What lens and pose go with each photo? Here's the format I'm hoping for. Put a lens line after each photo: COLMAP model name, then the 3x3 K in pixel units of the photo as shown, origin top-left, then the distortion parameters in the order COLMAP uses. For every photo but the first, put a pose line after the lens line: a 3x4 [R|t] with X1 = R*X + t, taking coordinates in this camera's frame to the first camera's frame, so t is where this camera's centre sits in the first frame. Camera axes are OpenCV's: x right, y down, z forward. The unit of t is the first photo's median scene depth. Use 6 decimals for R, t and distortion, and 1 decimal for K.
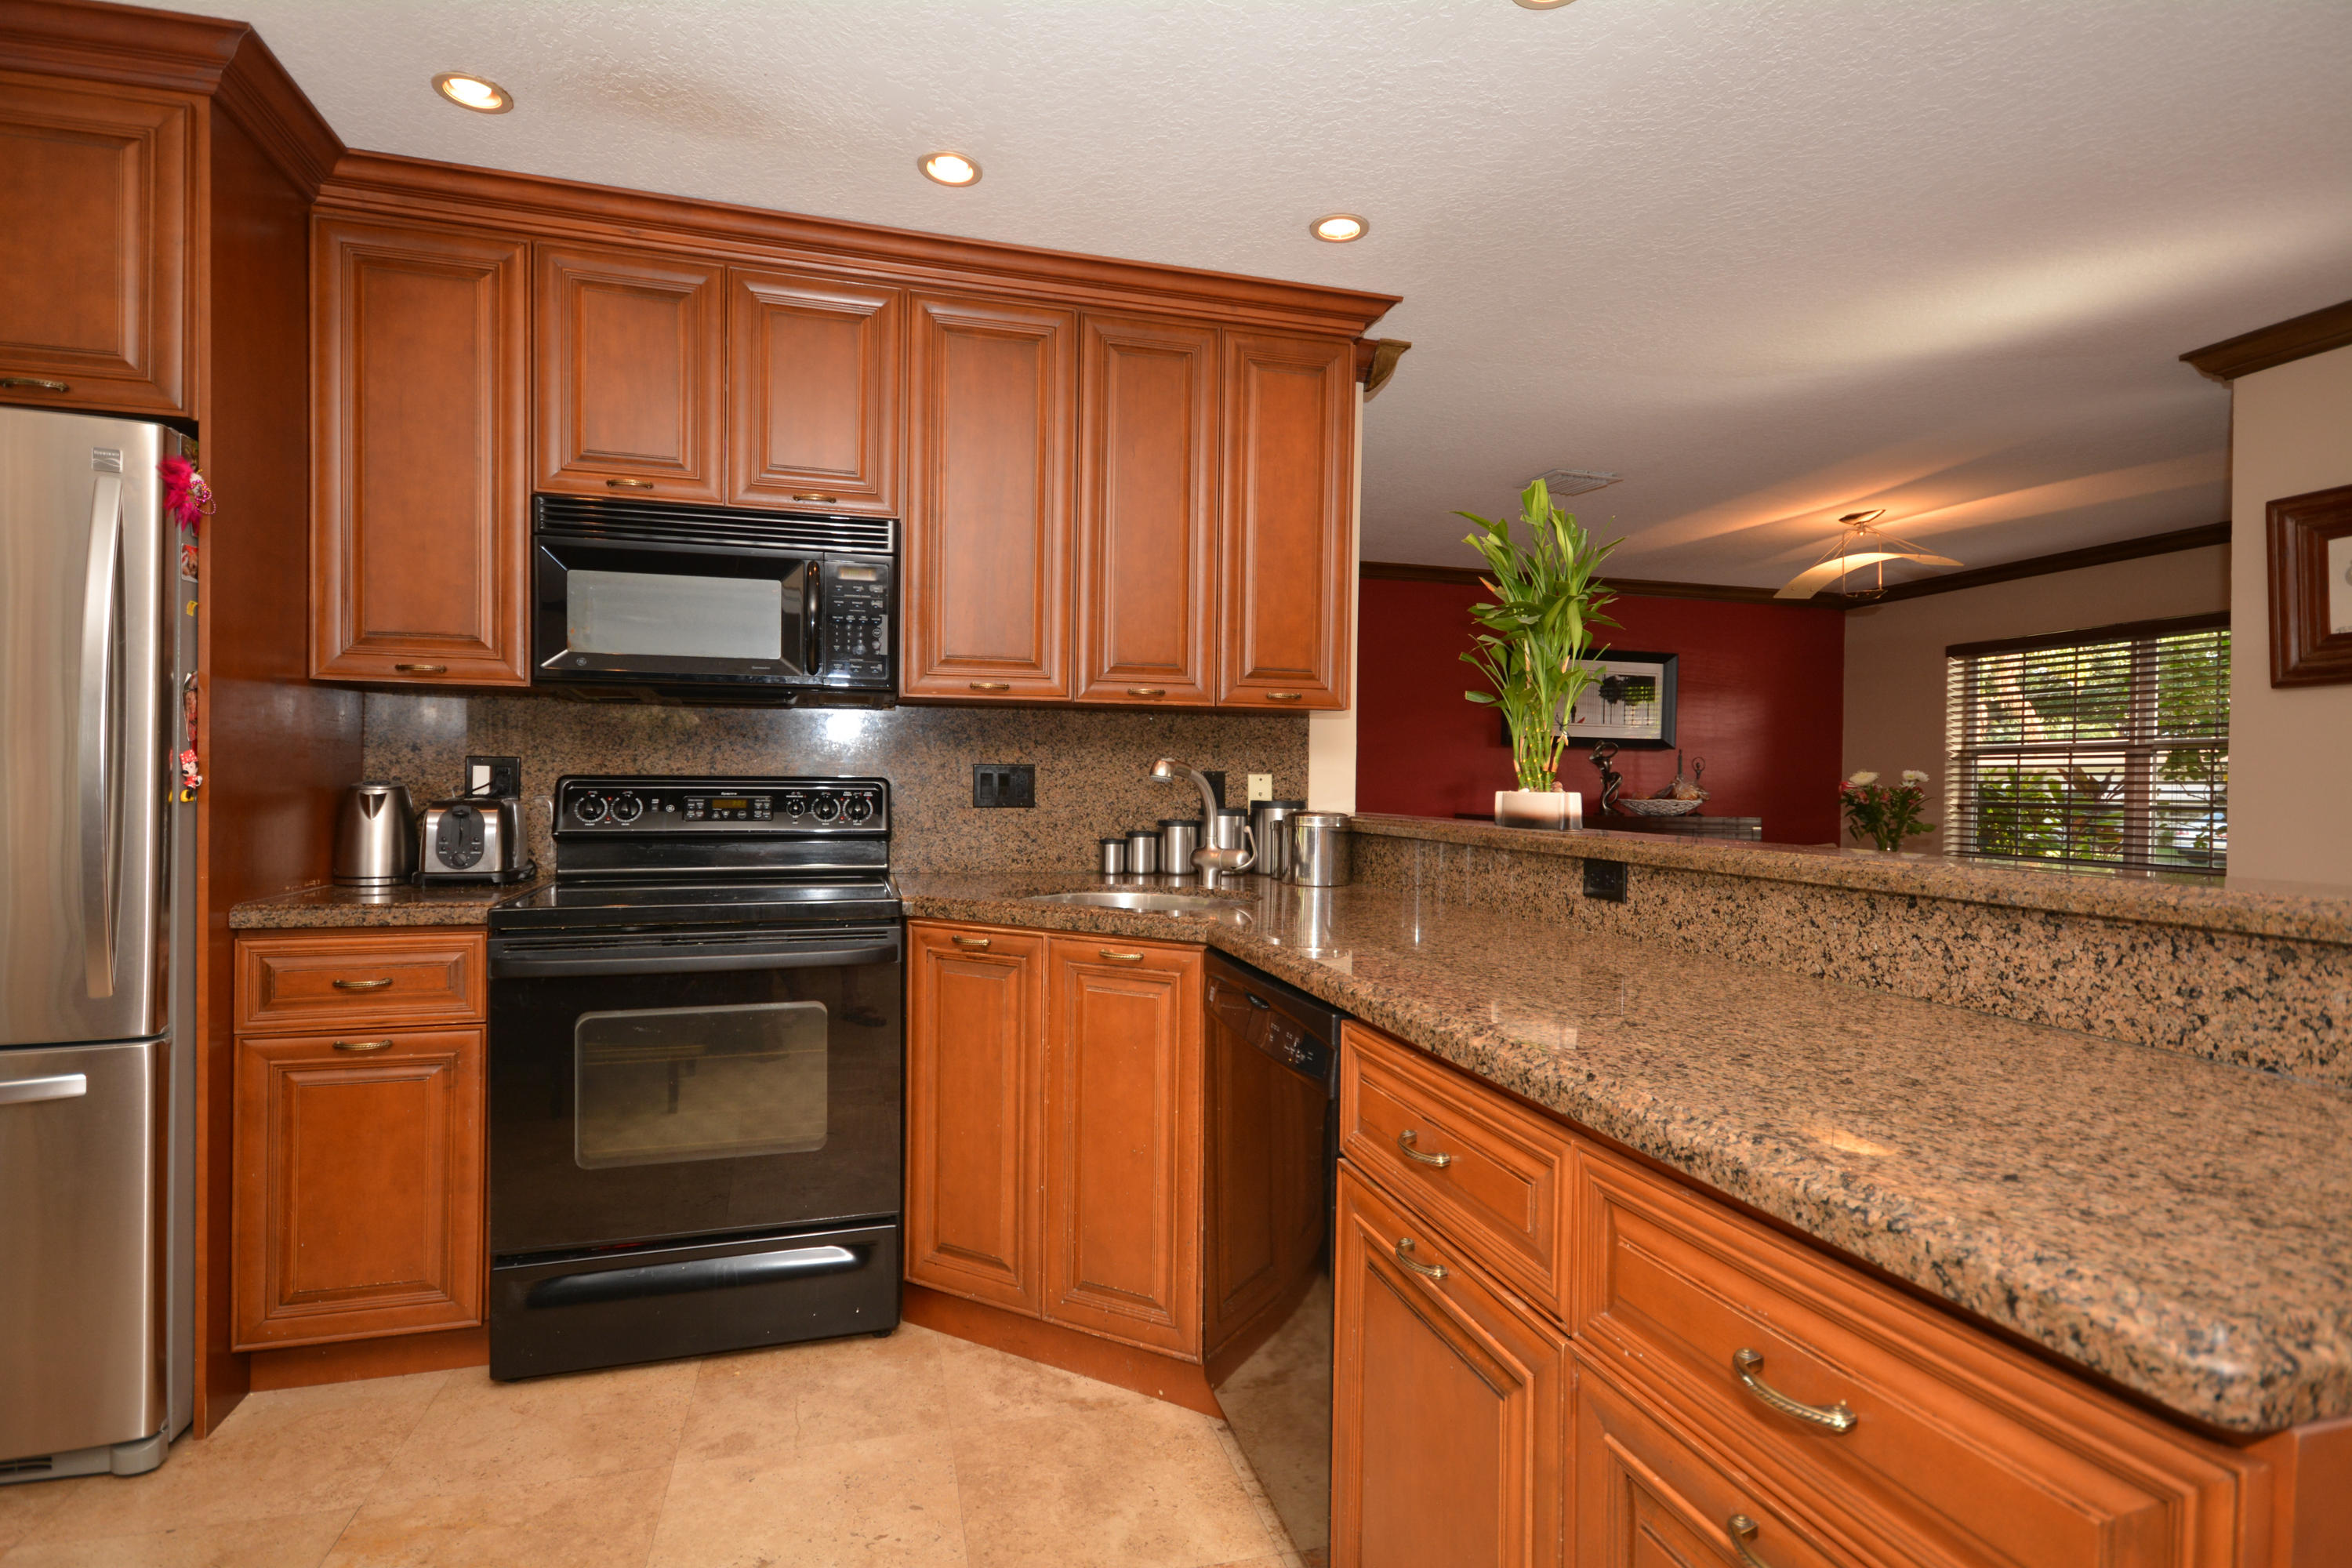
lens RADIAL K [[1166.4, 0, 1160.7], [0, 1166.4, 791.2], [0, 0, 1]] dist [0.010382, -0.001810]
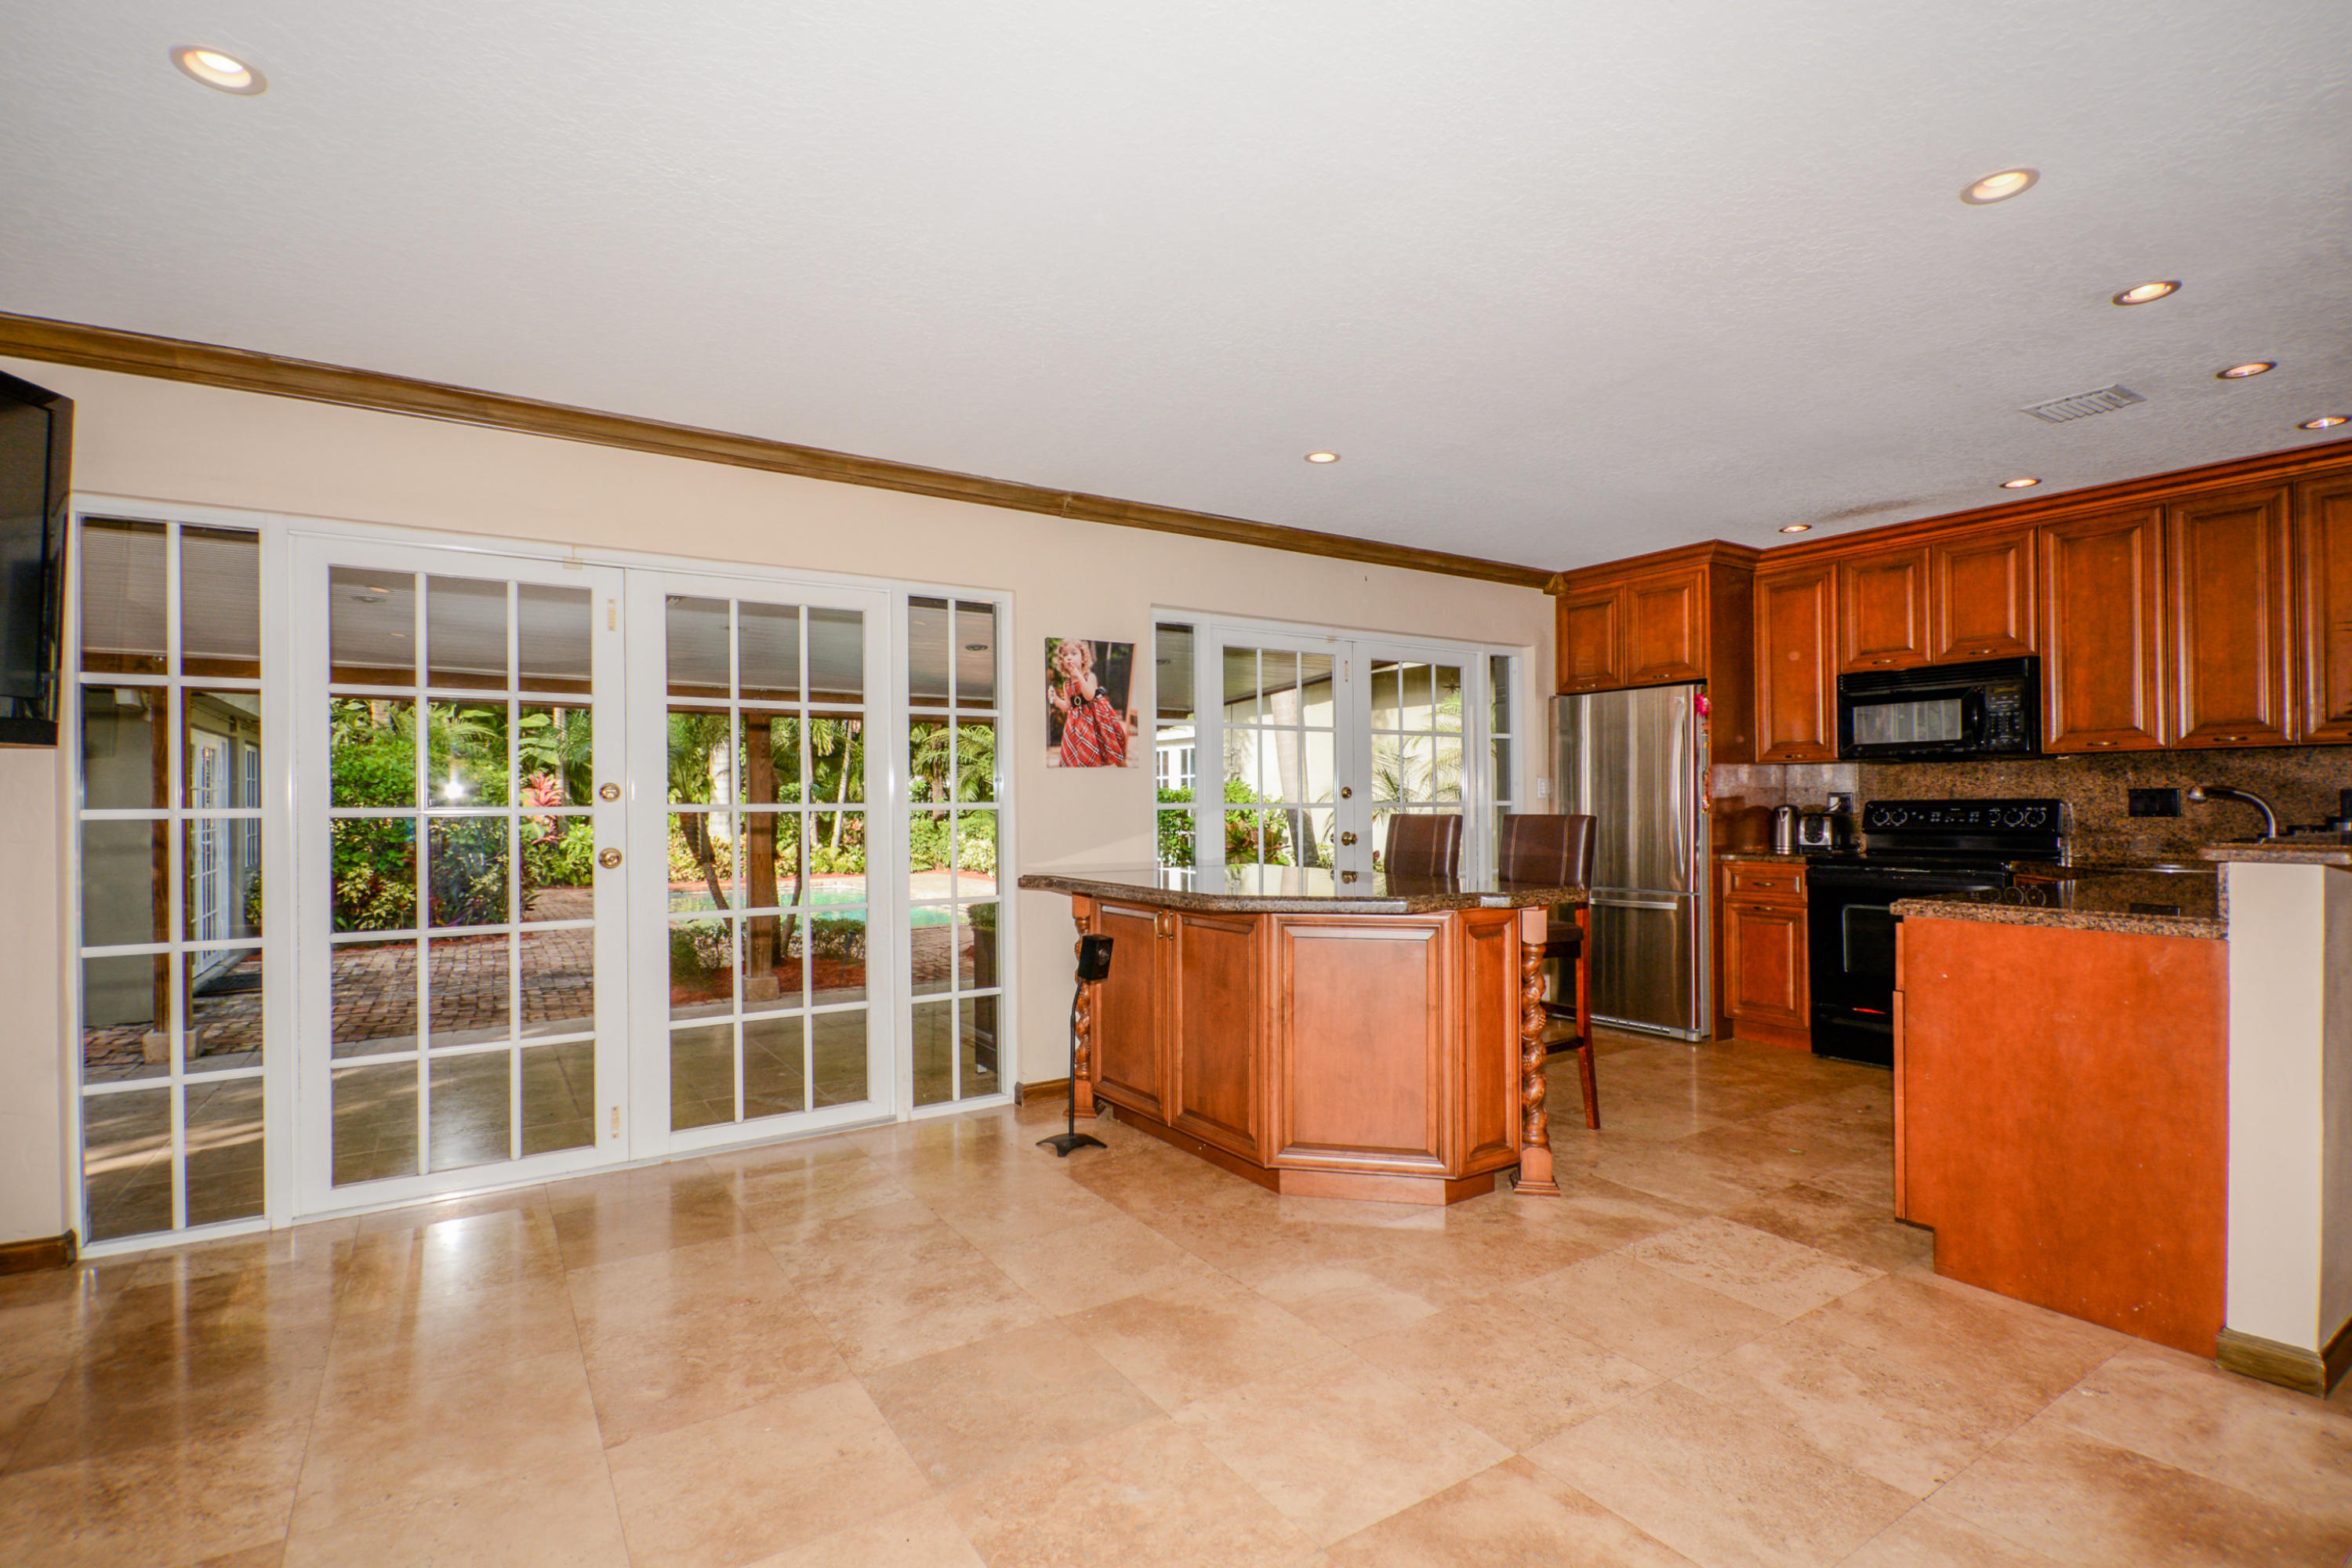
lens RADIAL K [[1092.5, 0, 1169.9], [0, 1092.5, 798.5], [0, 0, 1]] dist [0.003036, -0.000047]
pose [[0.305120, -0.020125, -0.952101, 1.037030], [0.002636, 0.999791, -0.020288, 0.019251], [0.952310, 0.003680, 0.305109, -0.831640]]
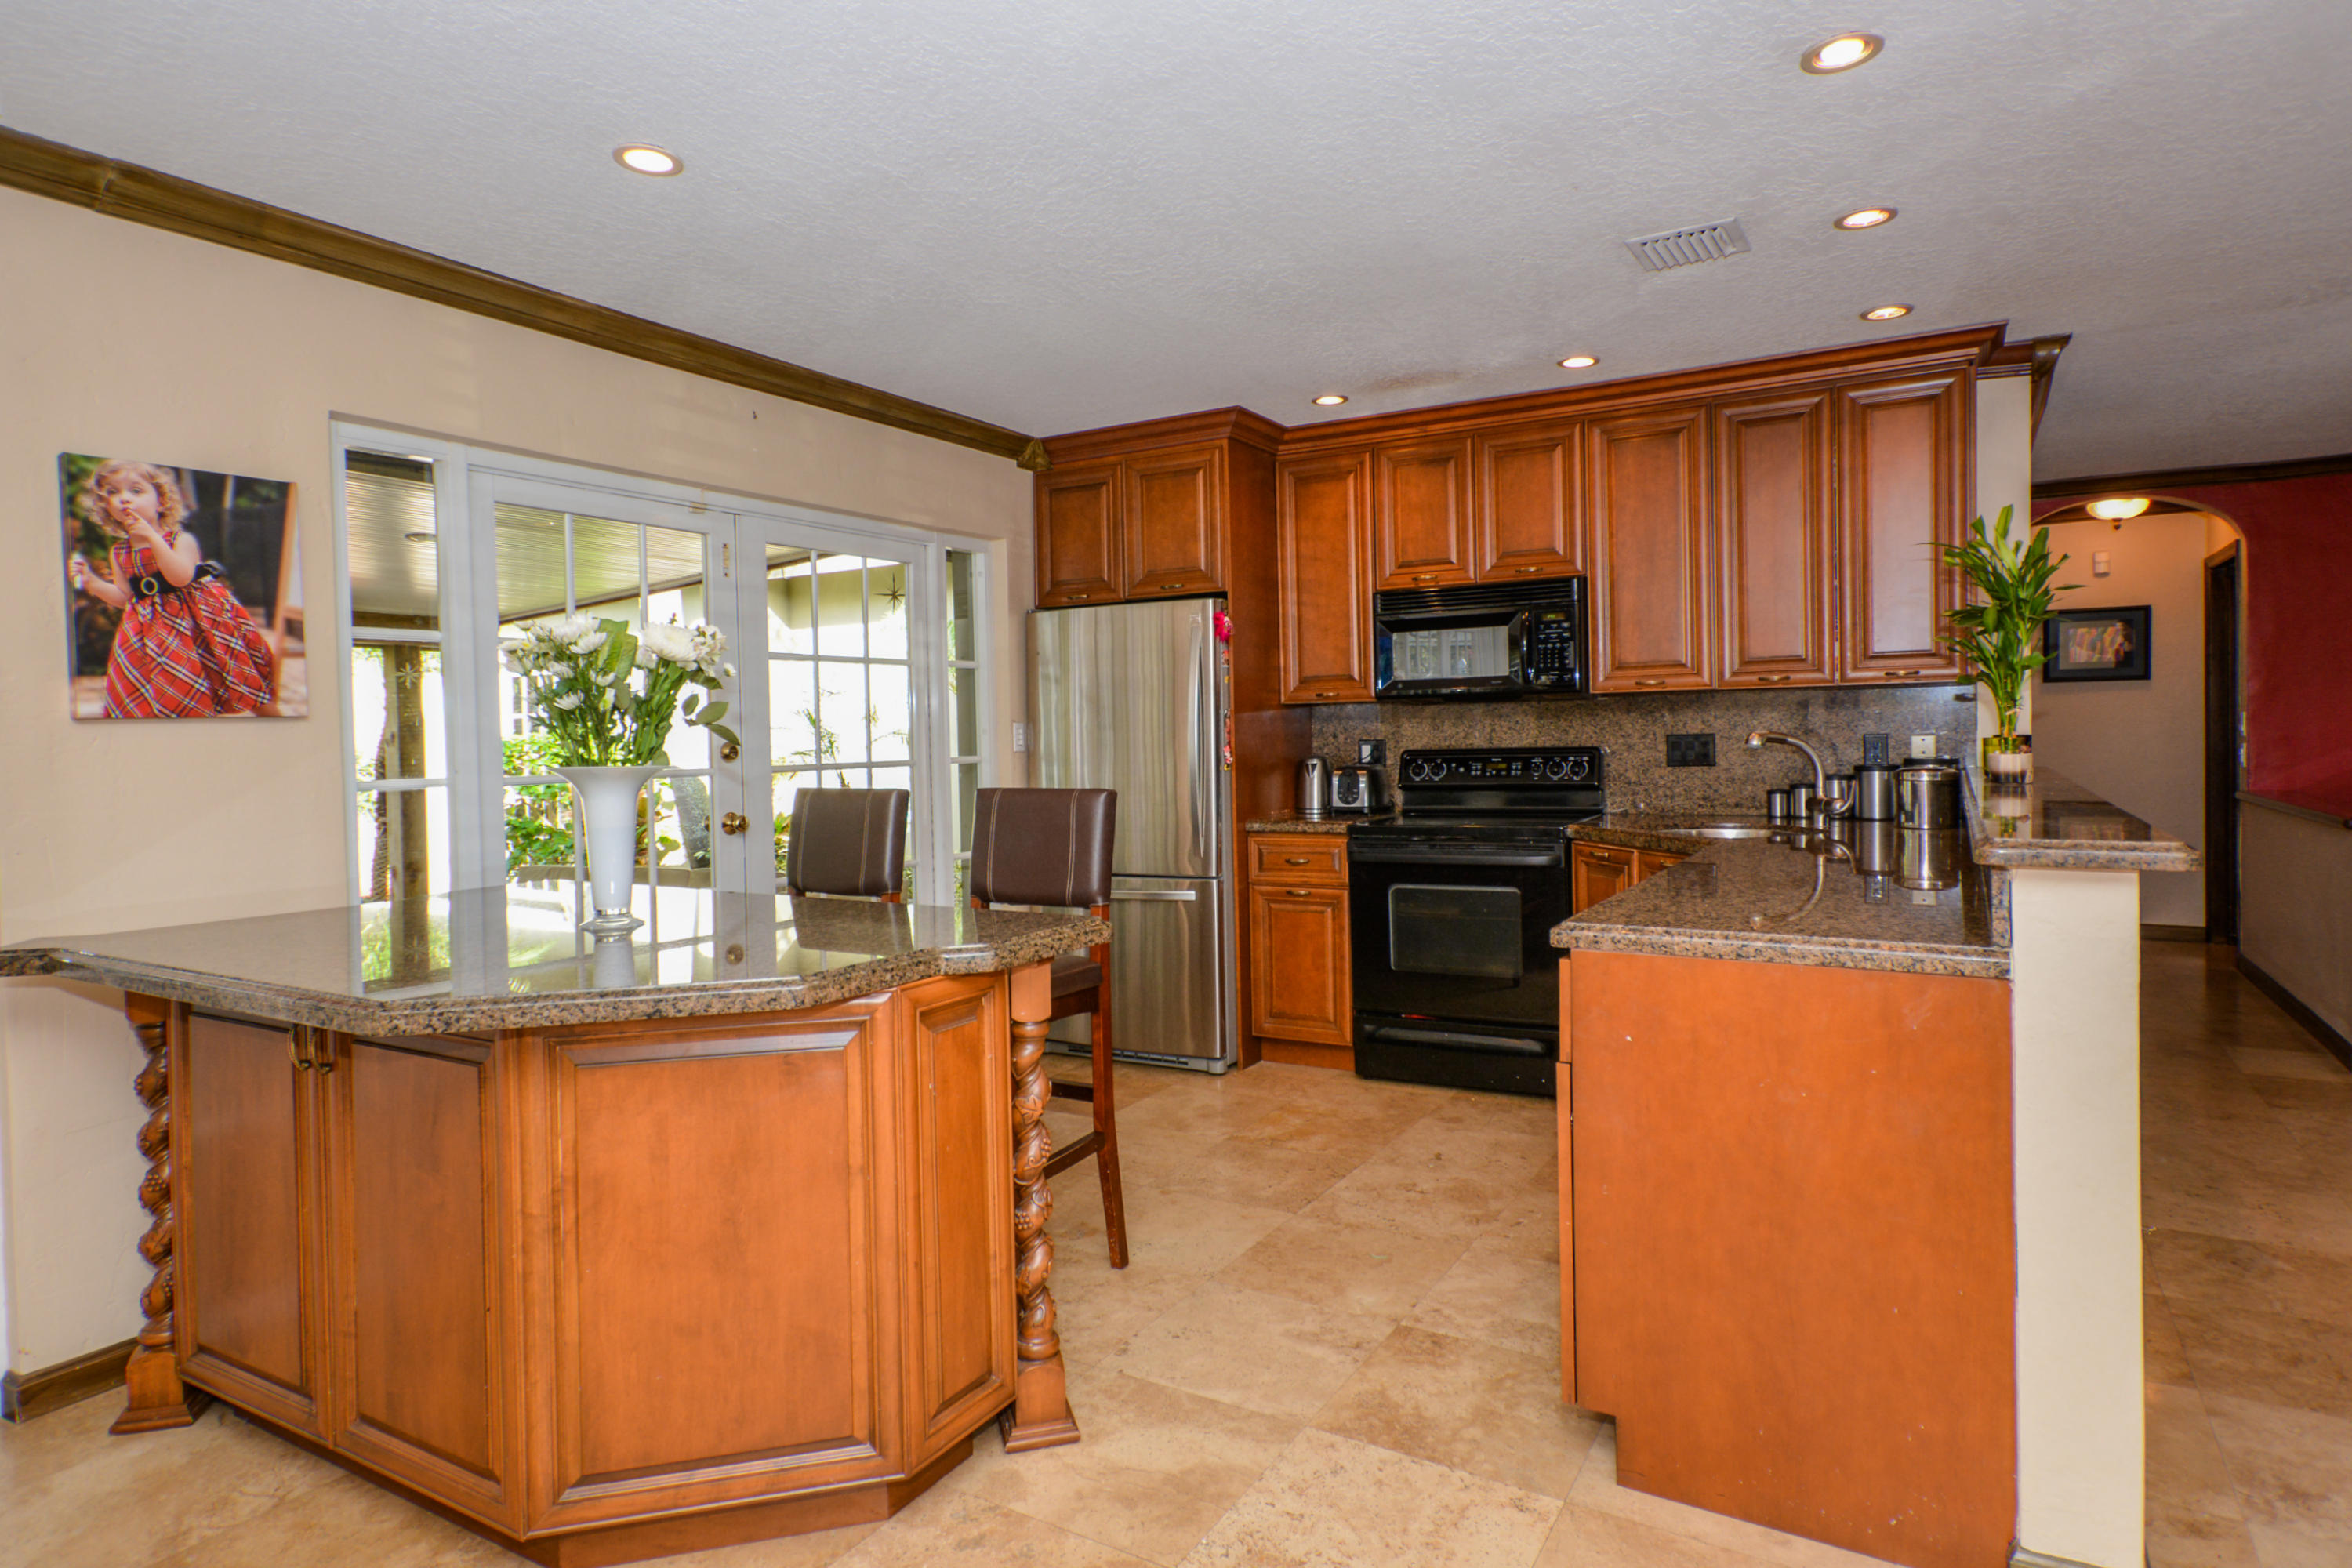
lens RADIAL K [[1276.9, 0, 1173.7], [0, 1276.9, 753.5], [0, 0, 1]] dist [-0.001746, 0.001996]
pose [[0.697022, -0.016447, -0.716861, 0.619993], [0.024629, 0.999696, 0.001012, -0.020641], [0.716627, -0.018361, 0.697215, -0.555458]]
